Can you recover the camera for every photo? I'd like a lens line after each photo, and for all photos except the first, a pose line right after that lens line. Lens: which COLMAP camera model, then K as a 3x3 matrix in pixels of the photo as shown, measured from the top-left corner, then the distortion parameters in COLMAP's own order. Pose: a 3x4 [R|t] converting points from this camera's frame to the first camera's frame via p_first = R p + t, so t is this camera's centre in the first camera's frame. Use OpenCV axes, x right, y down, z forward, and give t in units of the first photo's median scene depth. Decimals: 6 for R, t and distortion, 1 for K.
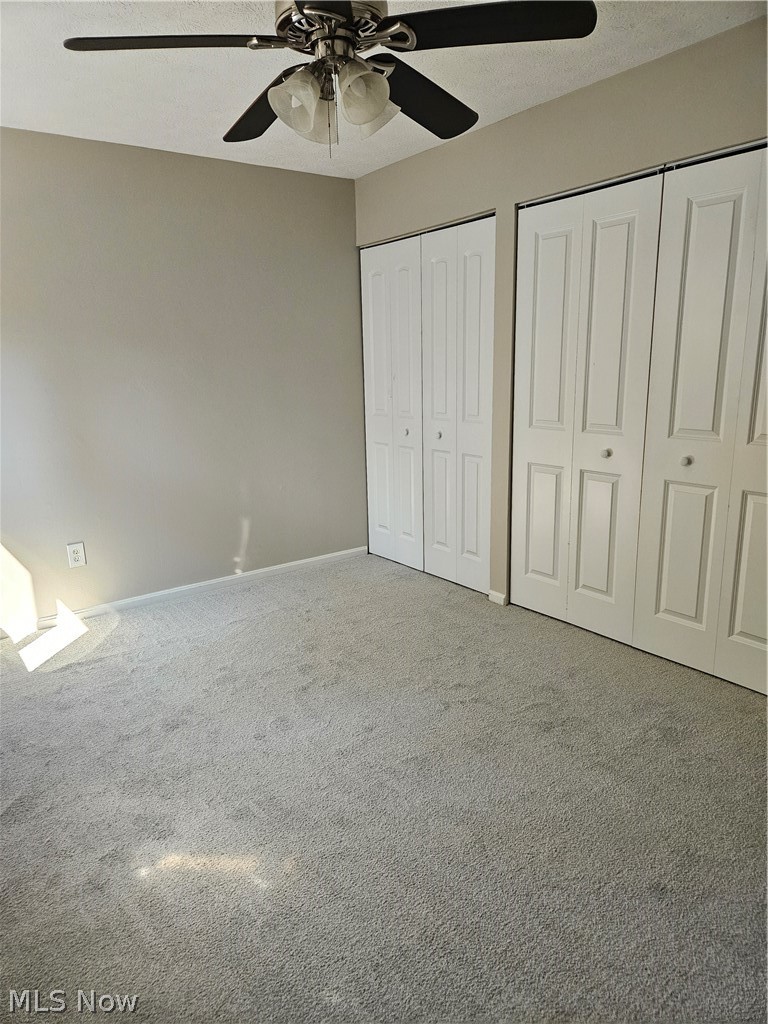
lens RADIAL K [[675.3, 0, 407.3], [0, 675.3, 516.7], [0, 0, 1]] dist [-0.000747, -0.002444]
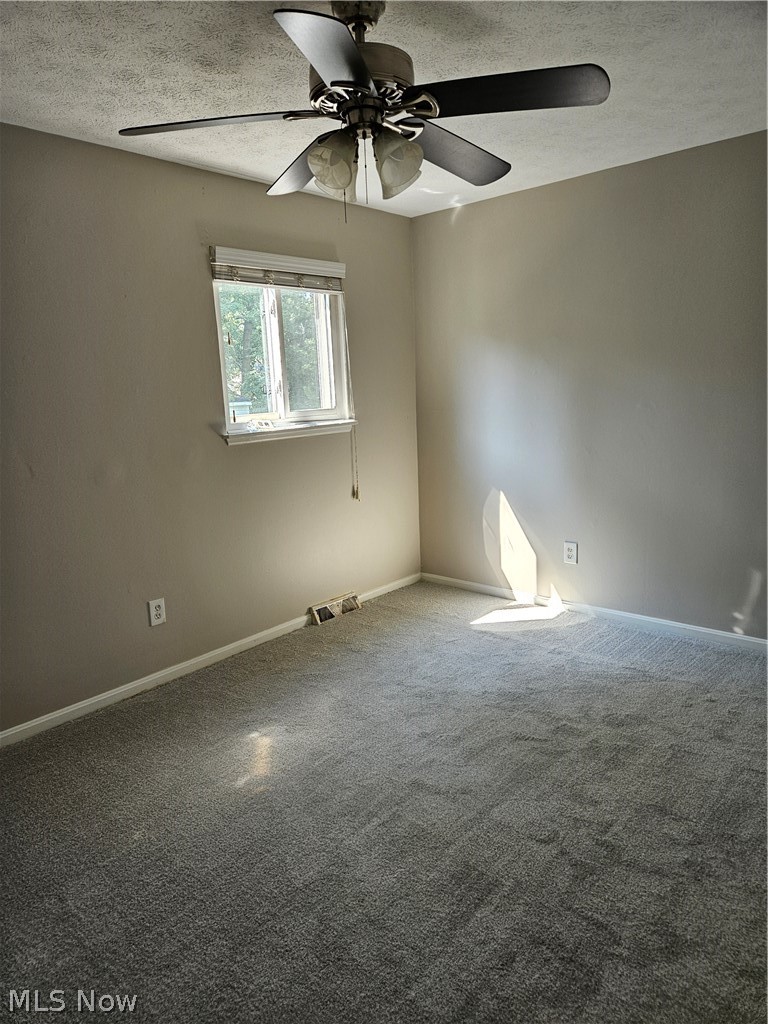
lens RADIAL K [[697.4, 0, 370.7], [0, 697.4, 512.5], [0, 0, 1]] dist [0.044440, -0.006221]
pose [[0.186684, 0.211500, -0.959384, 0.634170], [-0.183231, 0.966912, 0.177505, -0.177238], [0.965182, 0.142652, 0.219260, 0.475718]]
